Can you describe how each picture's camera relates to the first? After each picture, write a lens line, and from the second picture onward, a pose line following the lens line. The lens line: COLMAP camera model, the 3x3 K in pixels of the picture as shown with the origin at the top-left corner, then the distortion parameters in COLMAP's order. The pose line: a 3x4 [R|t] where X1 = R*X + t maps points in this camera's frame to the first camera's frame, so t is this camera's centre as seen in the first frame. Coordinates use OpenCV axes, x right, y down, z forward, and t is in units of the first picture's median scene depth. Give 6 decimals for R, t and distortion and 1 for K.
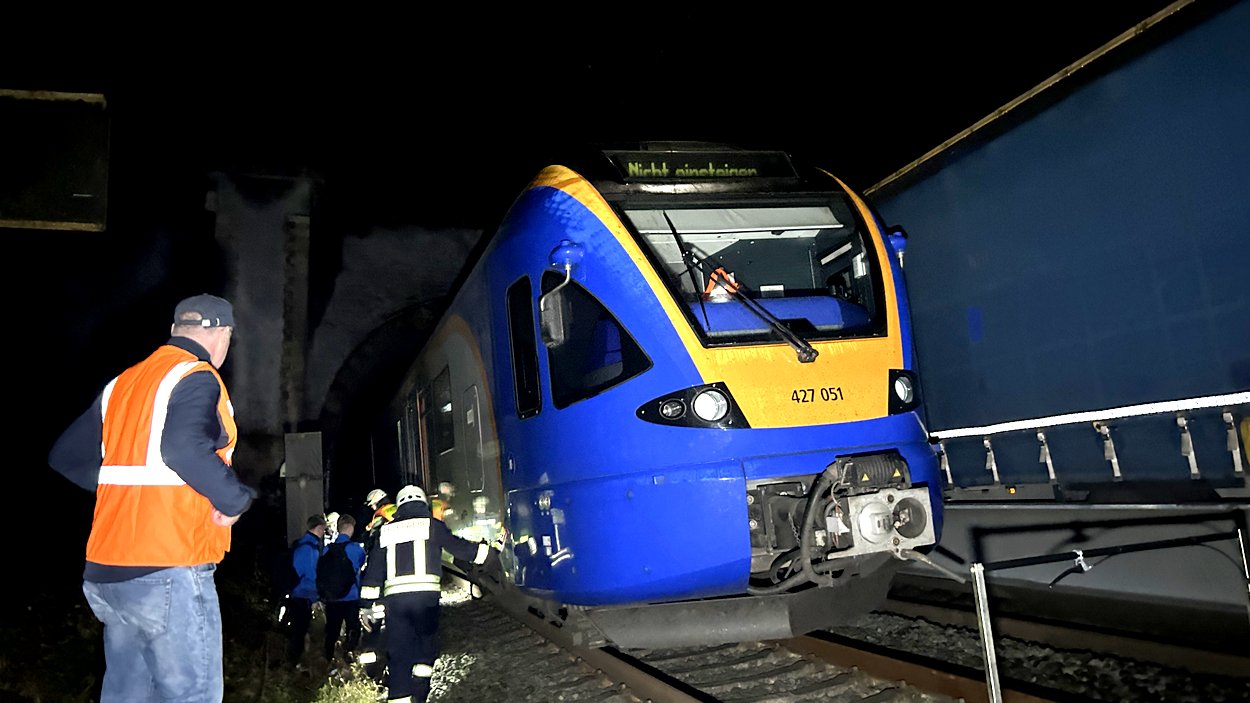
lens RADIAL K [[939.7, 0, 624.1], [0, 939.7, 344.8], [0, 0, 1]] dist [0.021274, -0.036425]
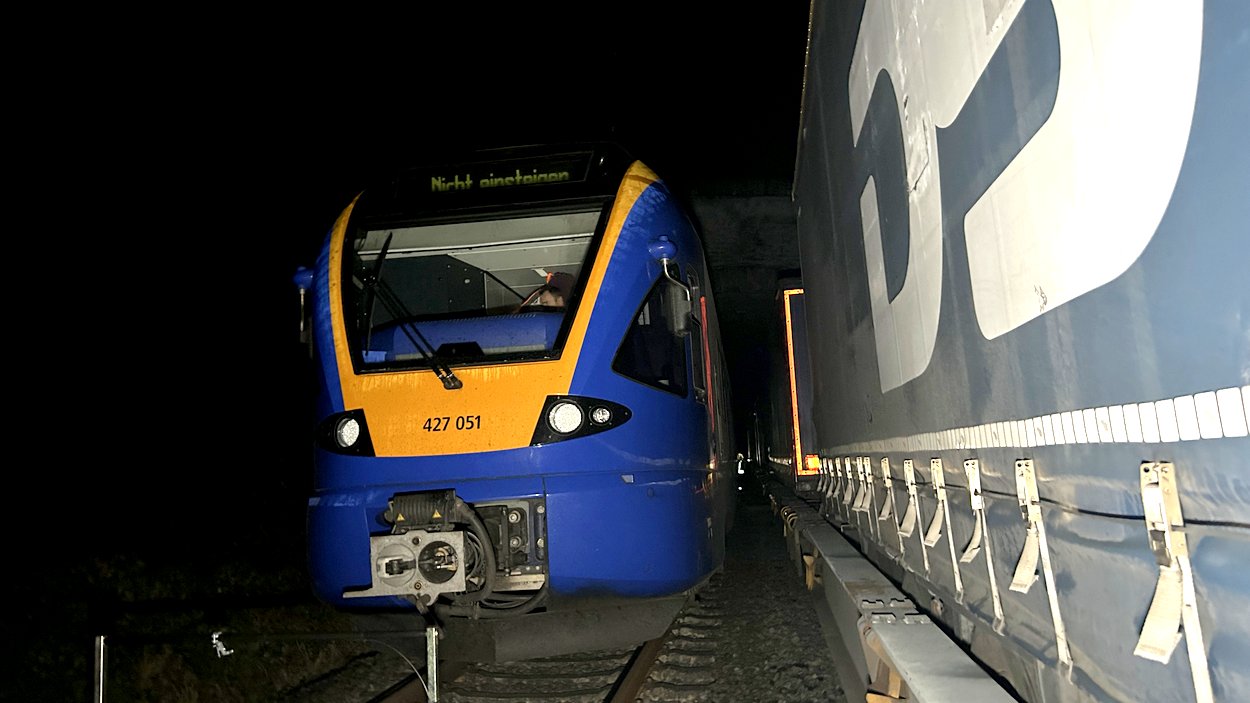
lens RADIAL K [[939.7, 0, 626.6], [0, 939.7, 341.6], [0, 0, 1]] dist [0.021274, -0.036425]
pose [[0.925537, -0.004150, -0.378635, 0.741788], [0.019264, 0.999161, 0.036140, -0.063014], [0.378167, -0.040743, 0.924840, 0.170293]]
